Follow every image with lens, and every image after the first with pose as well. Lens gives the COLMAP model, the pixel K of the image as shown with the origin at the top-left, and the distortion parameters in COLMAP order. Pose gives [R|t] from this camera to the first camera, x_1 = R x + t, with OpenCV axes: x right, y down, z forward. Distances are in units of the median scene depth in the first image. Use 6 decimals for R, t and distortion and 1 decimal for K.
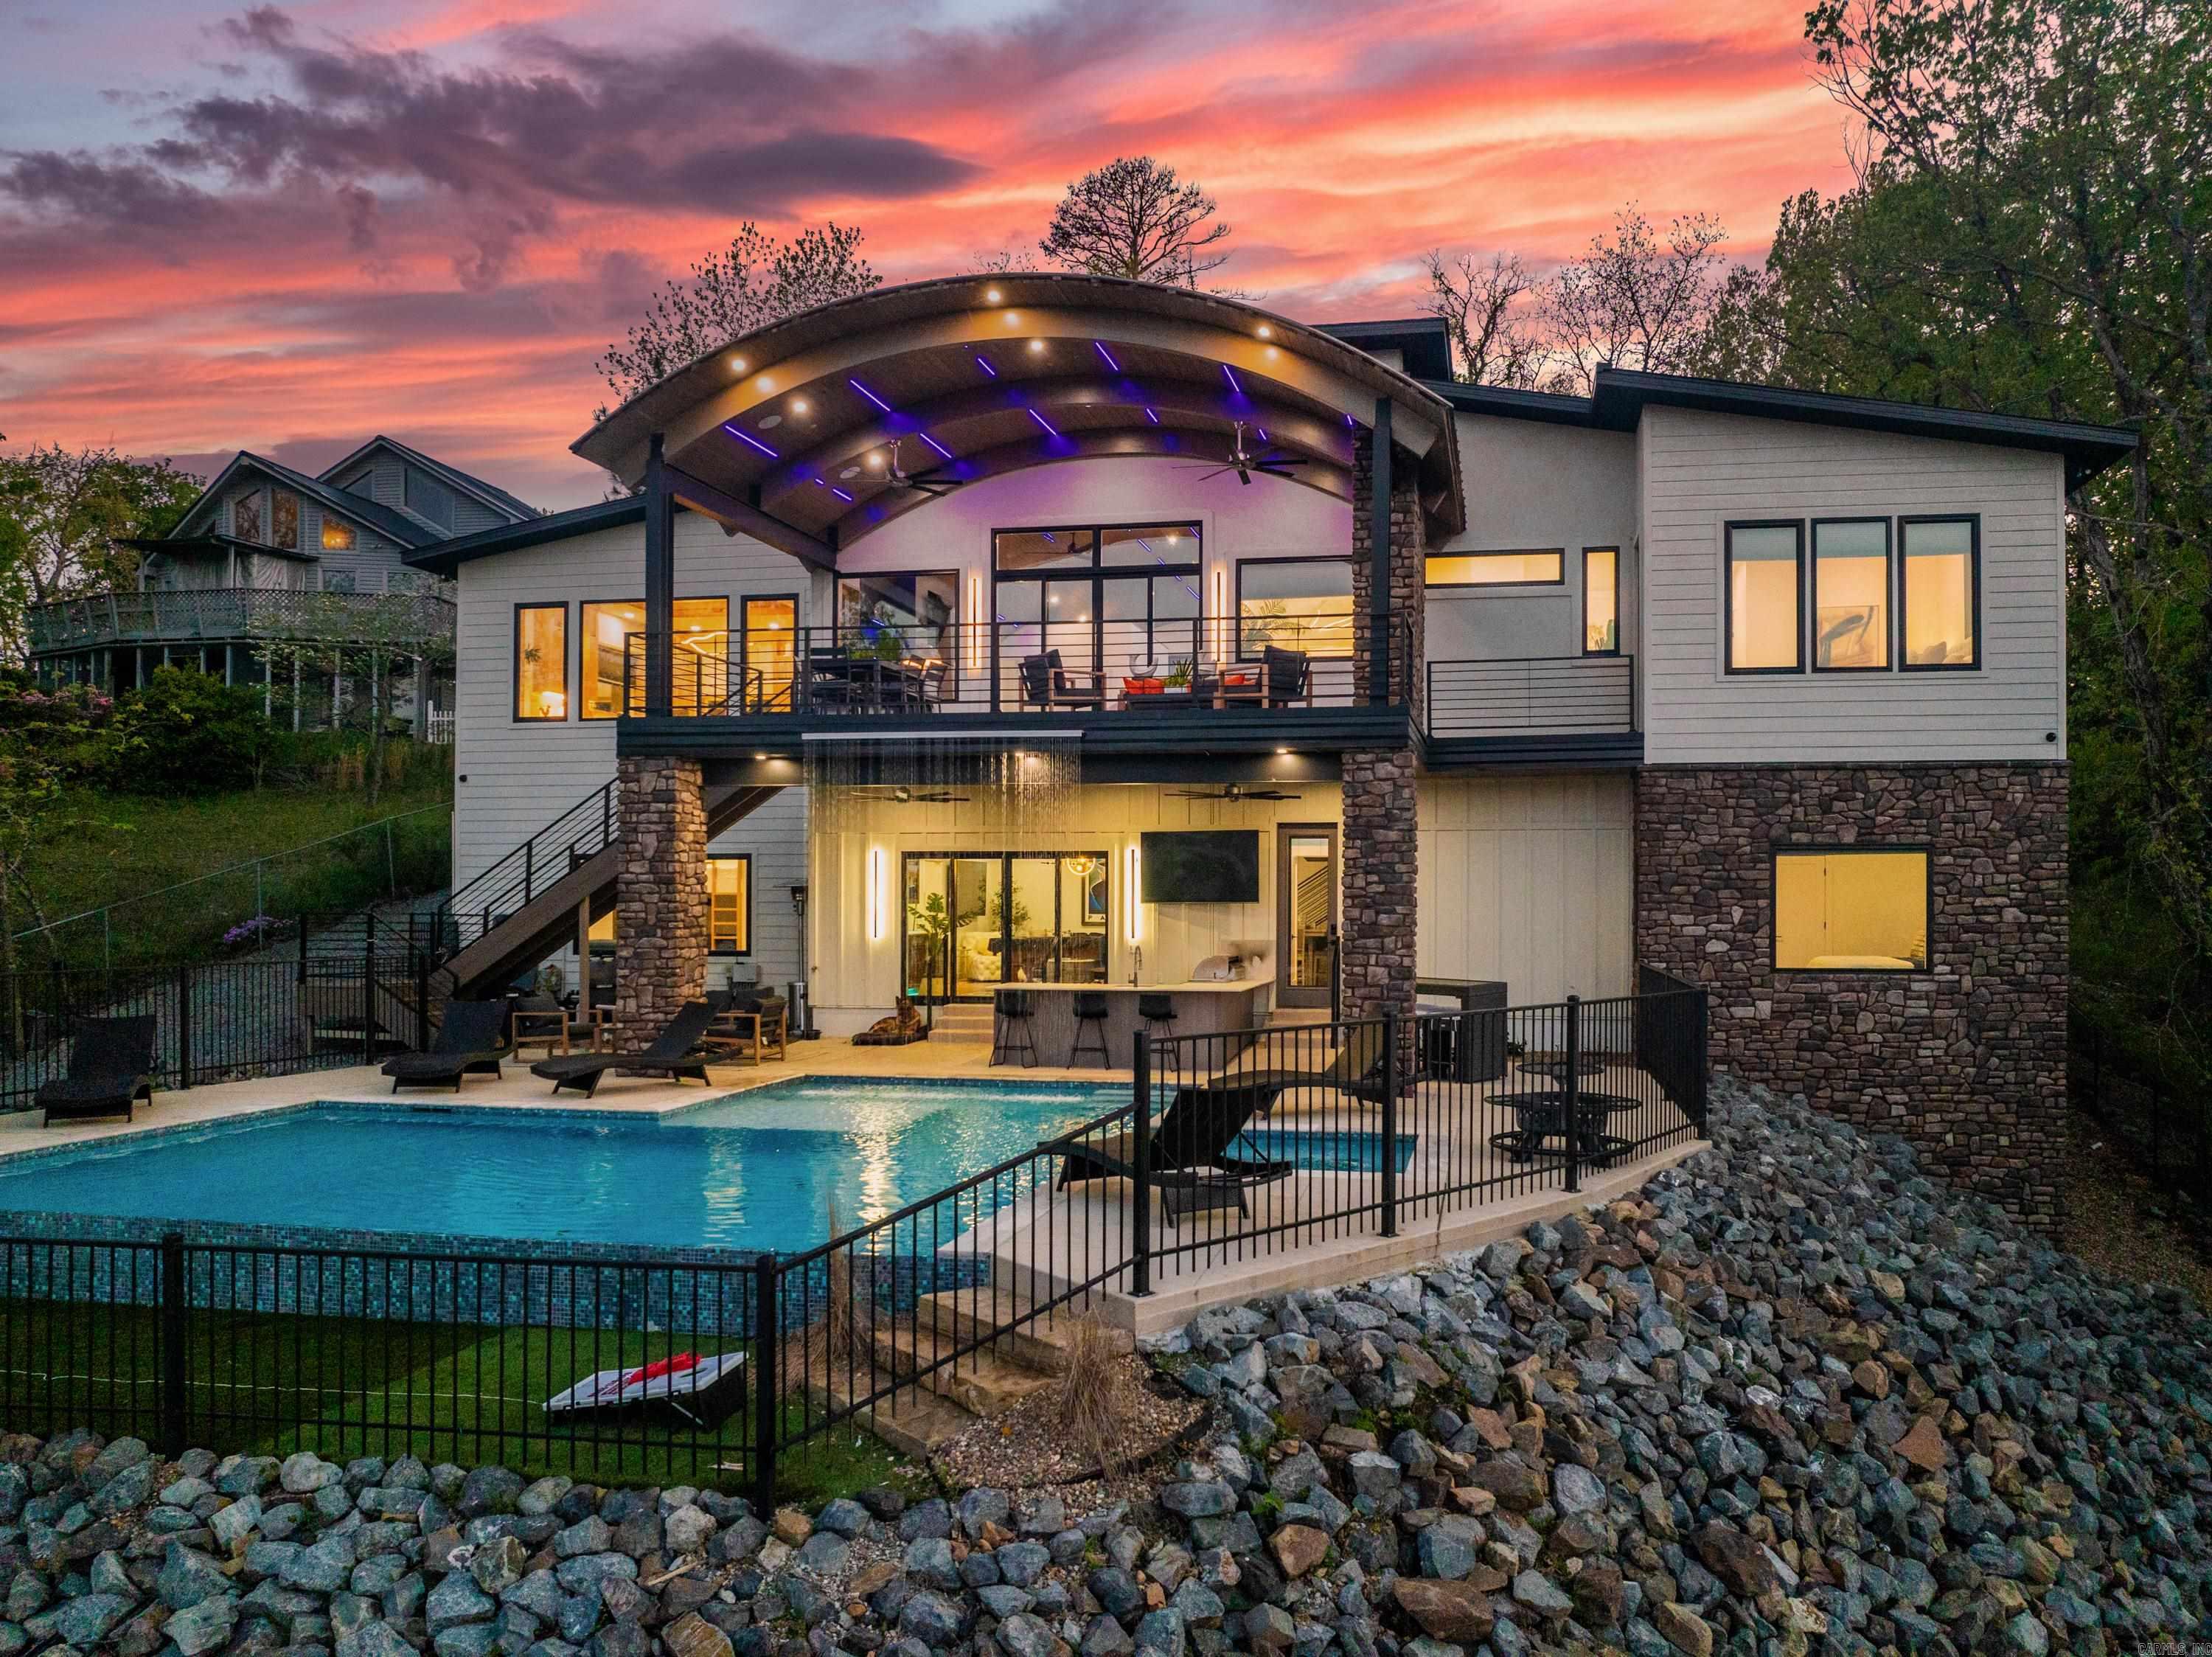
lens RADIAL K [[1572.9, 0, 1106.0], [0, 1572.9, 828.5], [0, 0, 1]] dist [-0.034553, -0.003463]
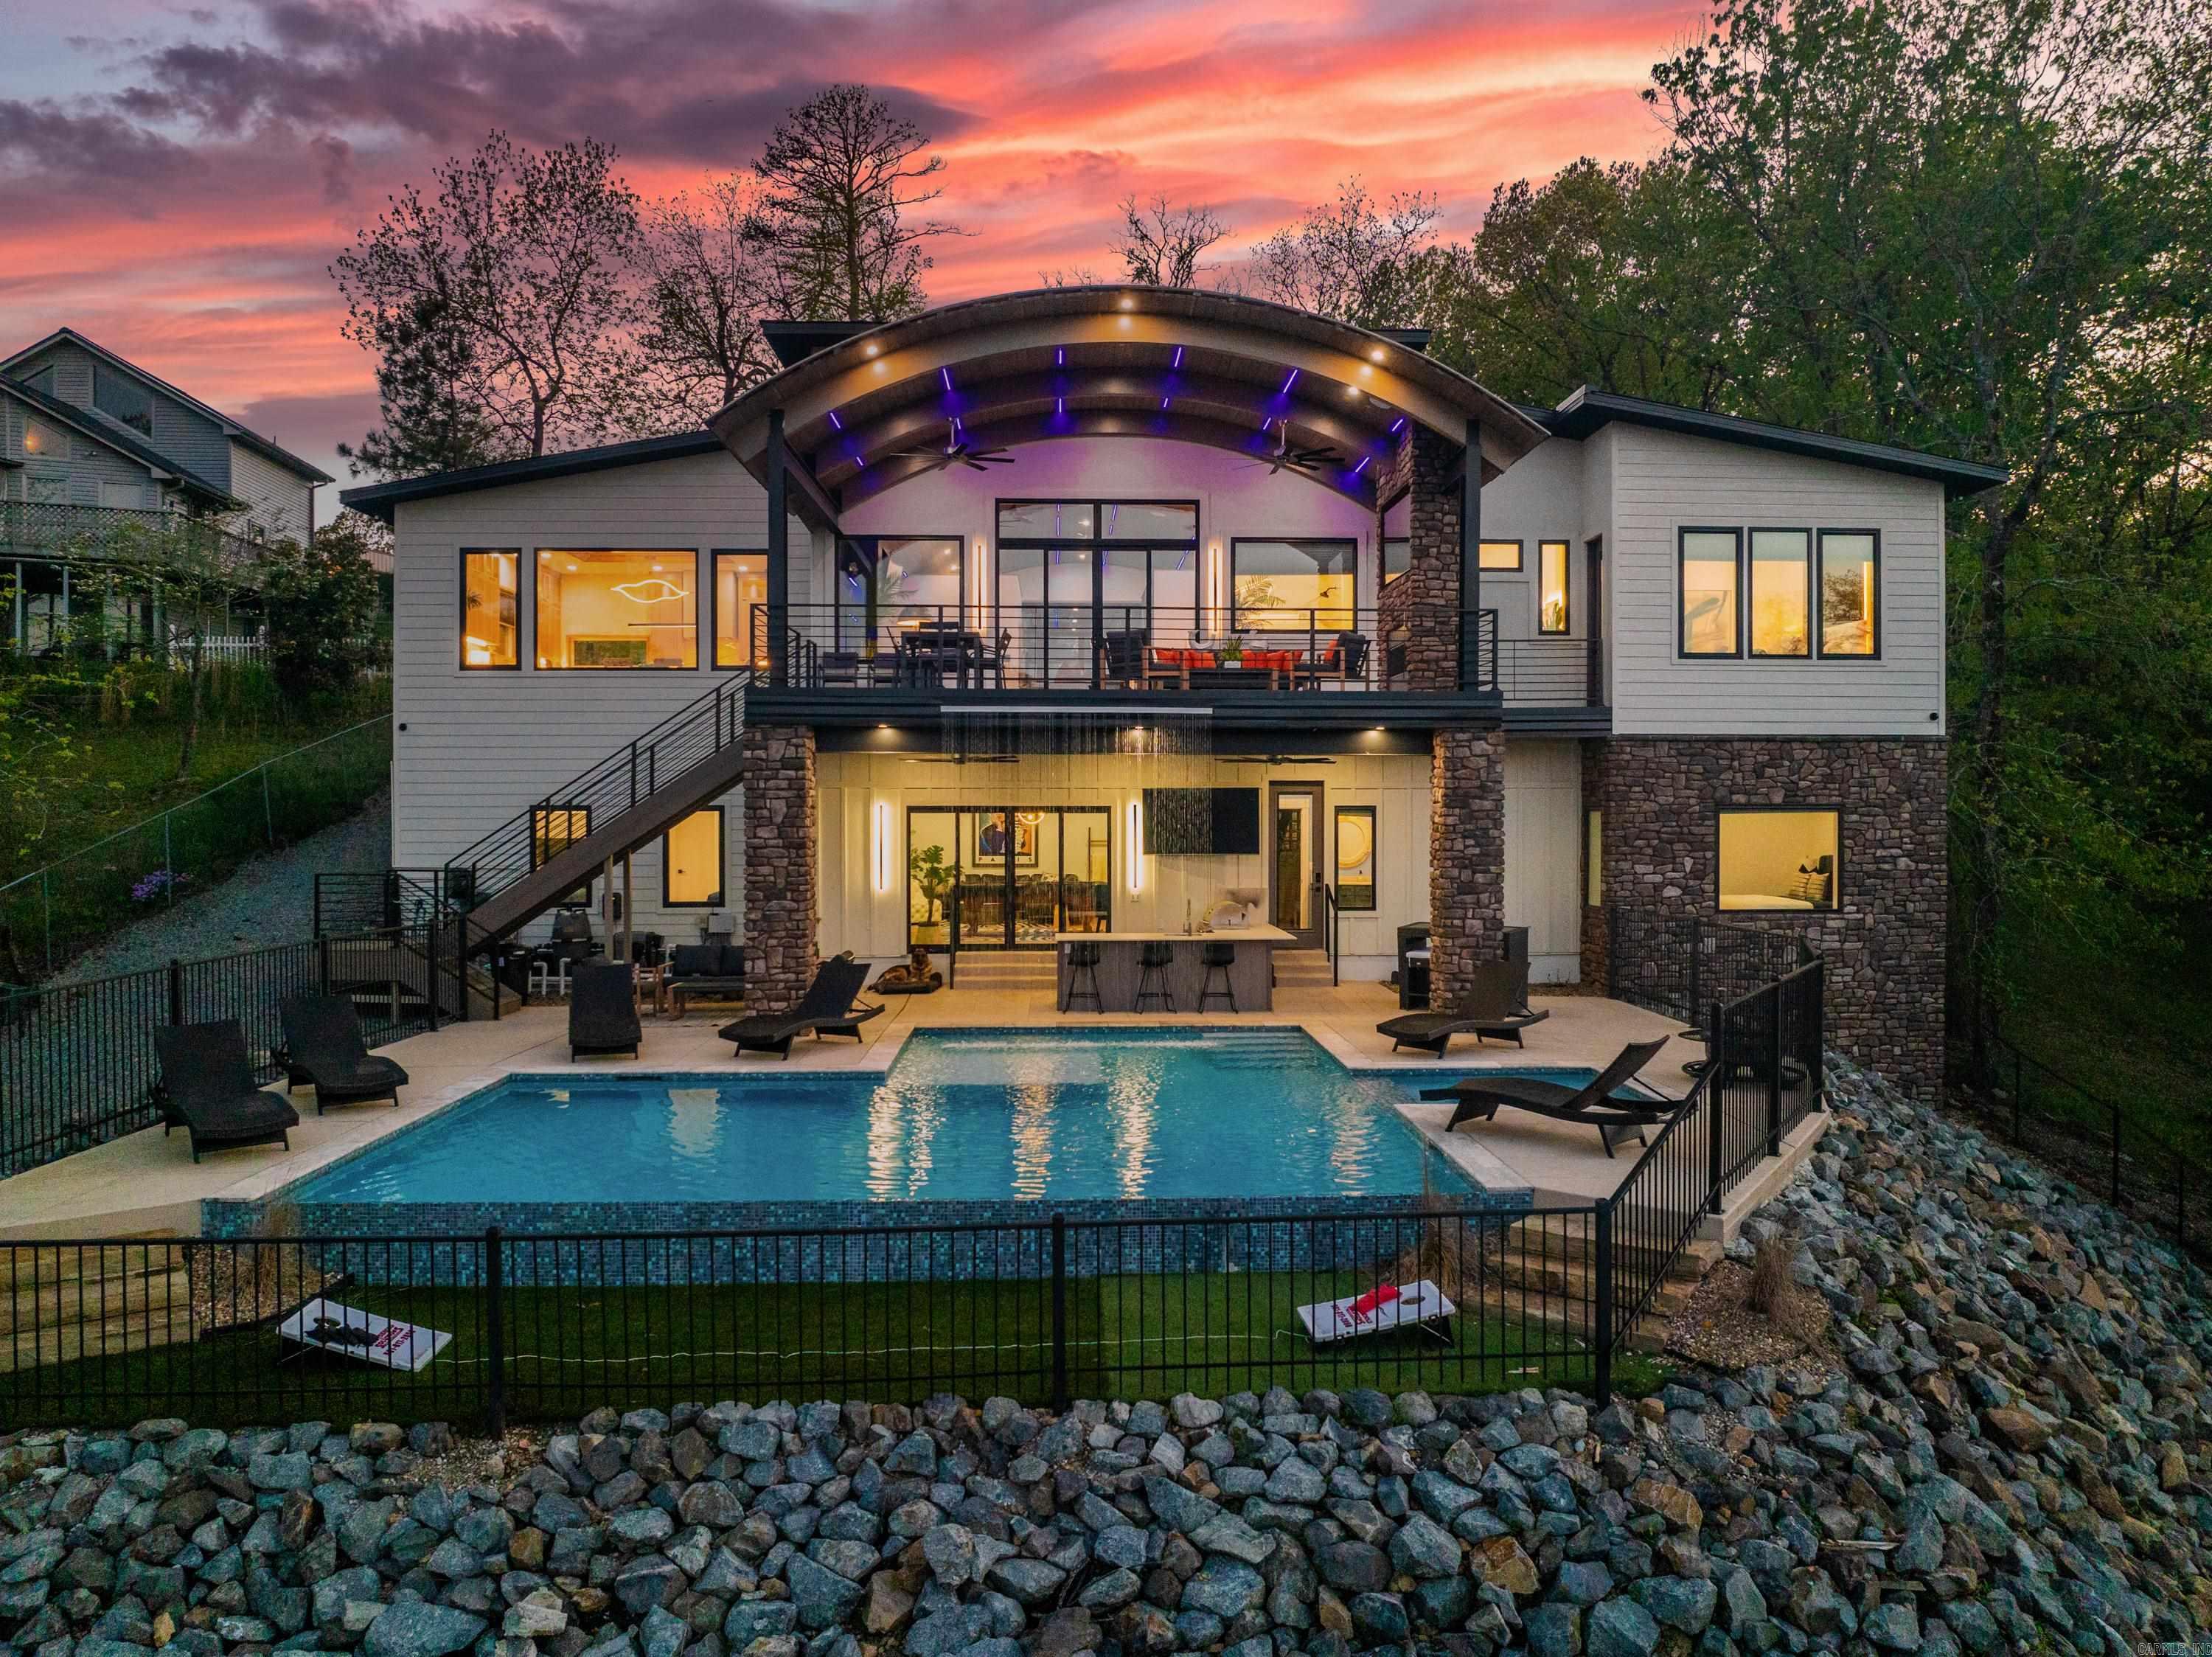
lens RADIAL K [[1563.8, 0, 1088.0], [0, 1563.8, 767.2], [0, 0, 1]] dist [-0.035208, 0.000916]
pose [[0.978041, 0.003222, 0.208390, -0.280440], [-0.005446, 0.999934, 0.010102, -0.027144], [-0.208343, -0.011015, 0.977994, -0.042798]]
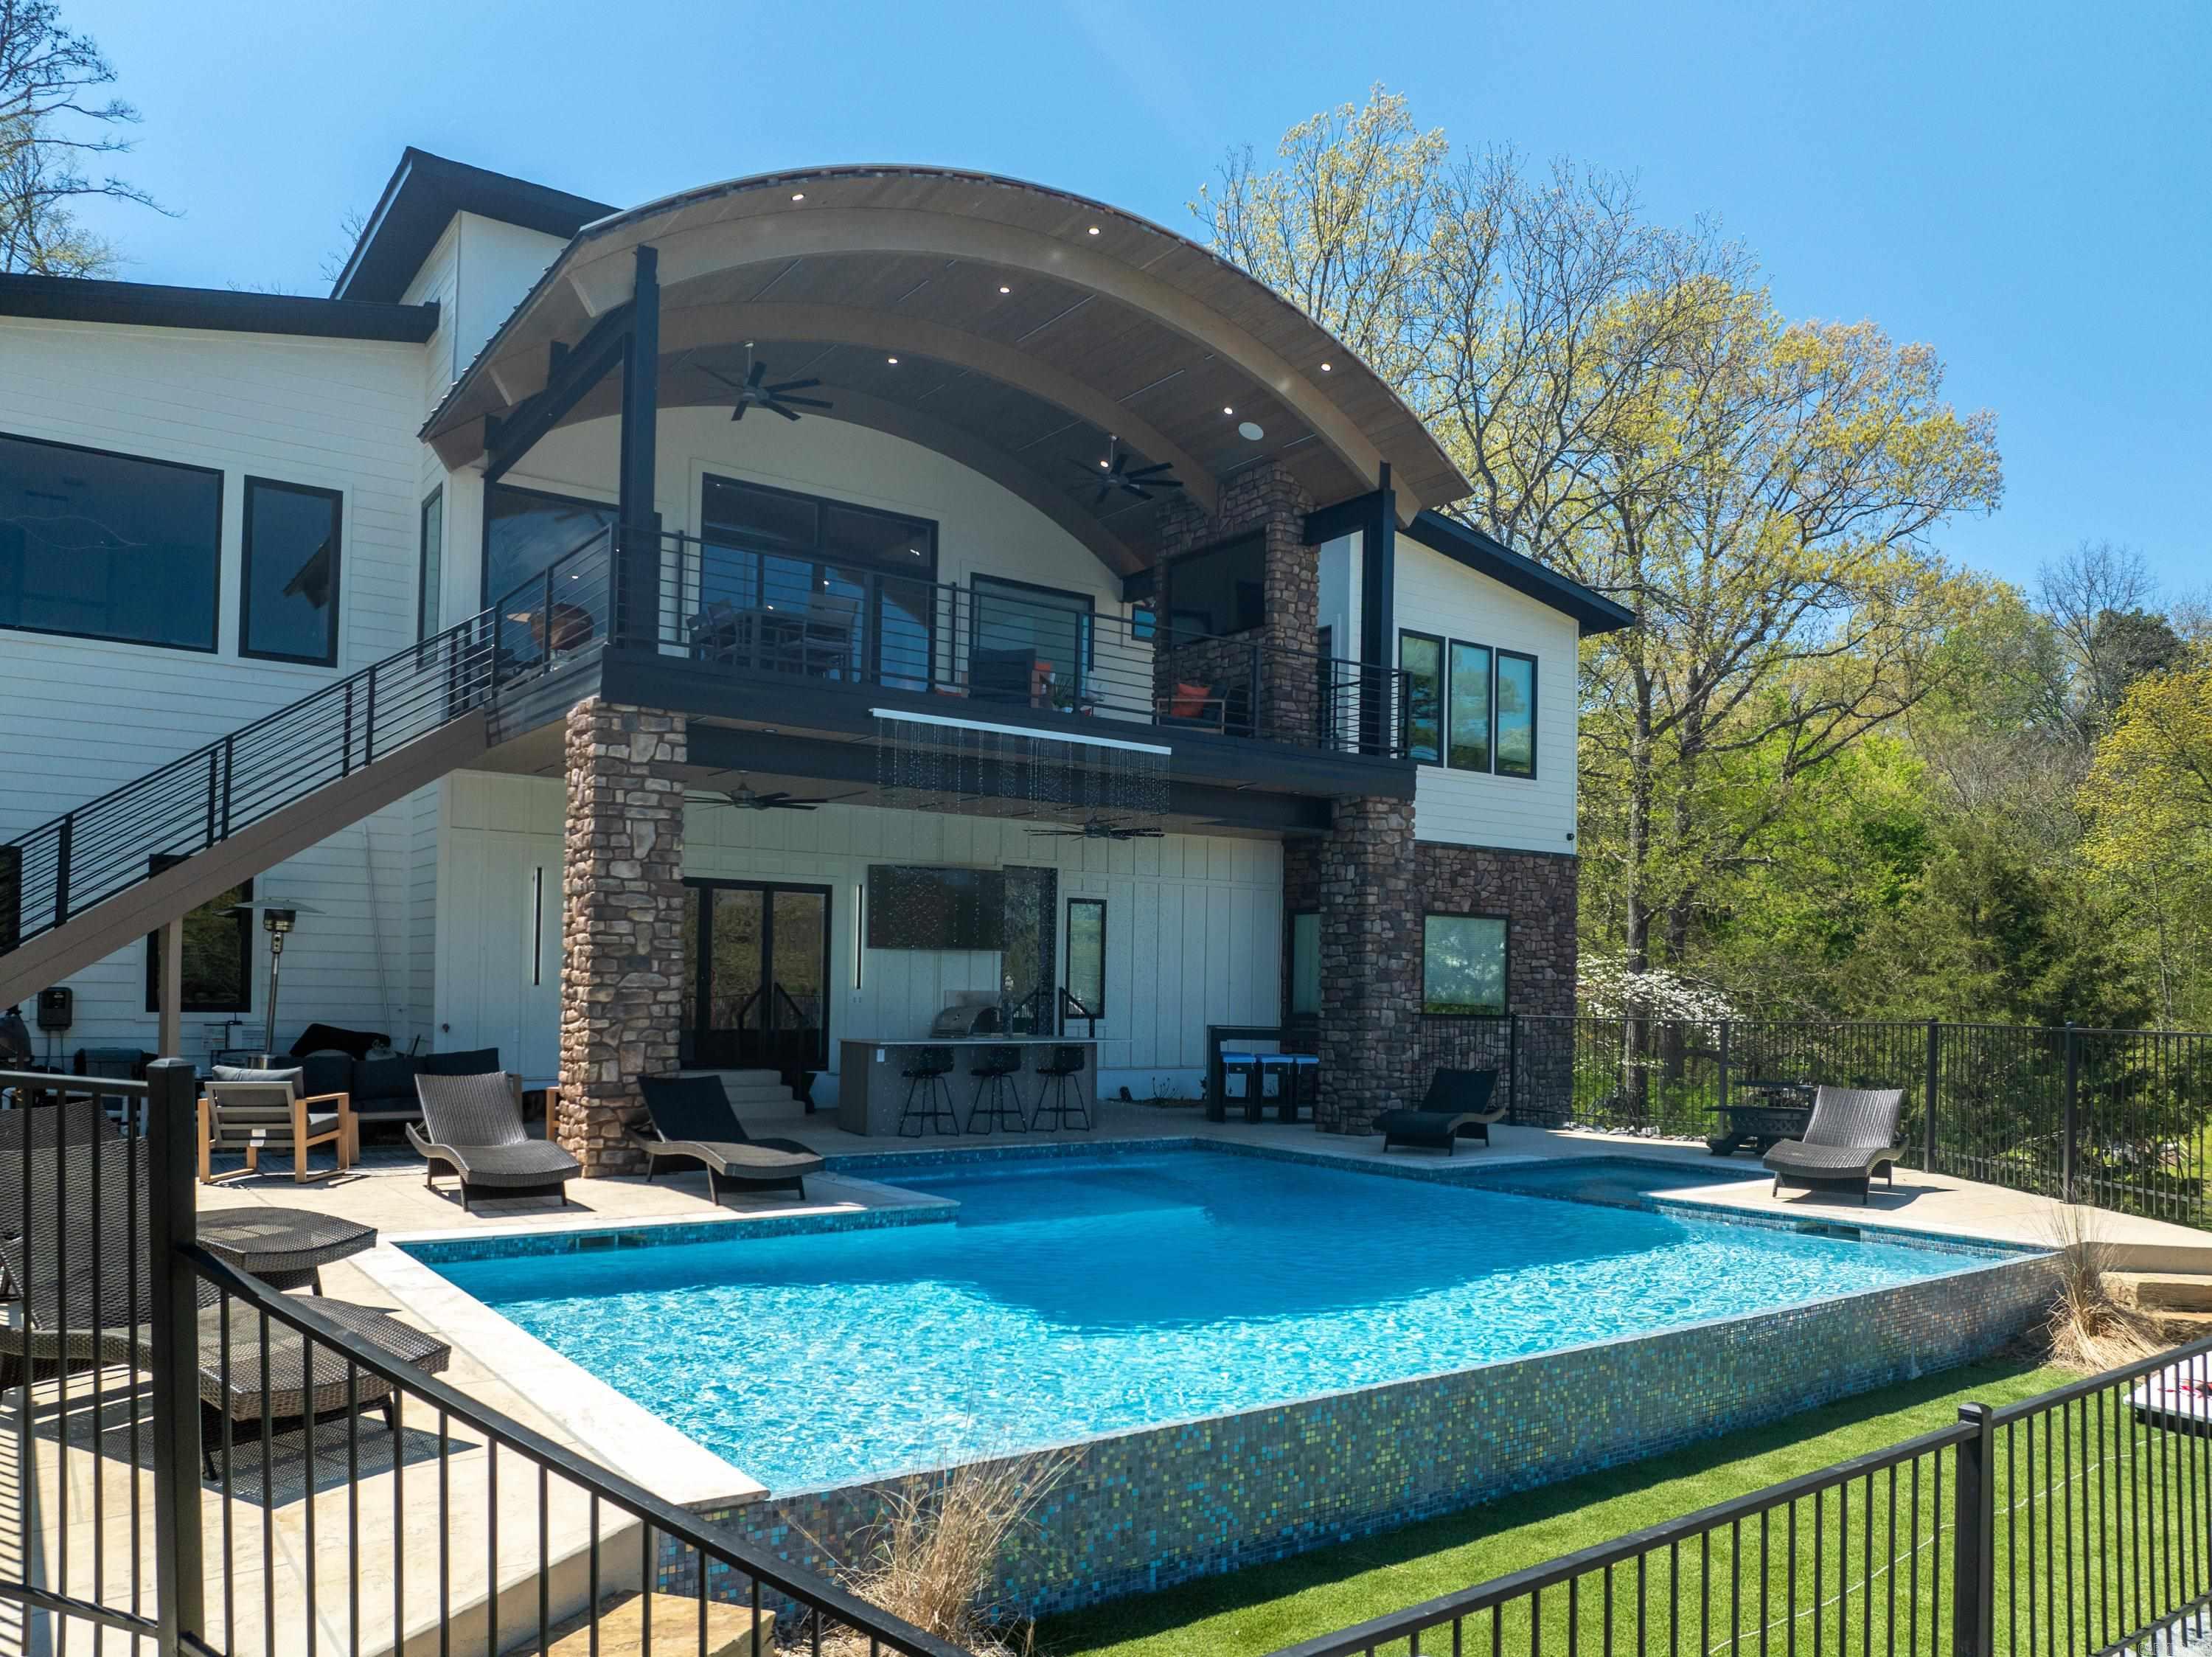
lens RADIAL K [[1580.8, 0, 1069.3], [0, 1580.8, 887.7], [0, 0, 1]] dist [-0.004300, -0.001123]
pose [[0.715408, 0.053859, 0.696627, -0.587638], [-0.048263, 0.998452, -0.027631, 0.038836], [-0.697038, -0.013853, 0.716901, 0.337712]]
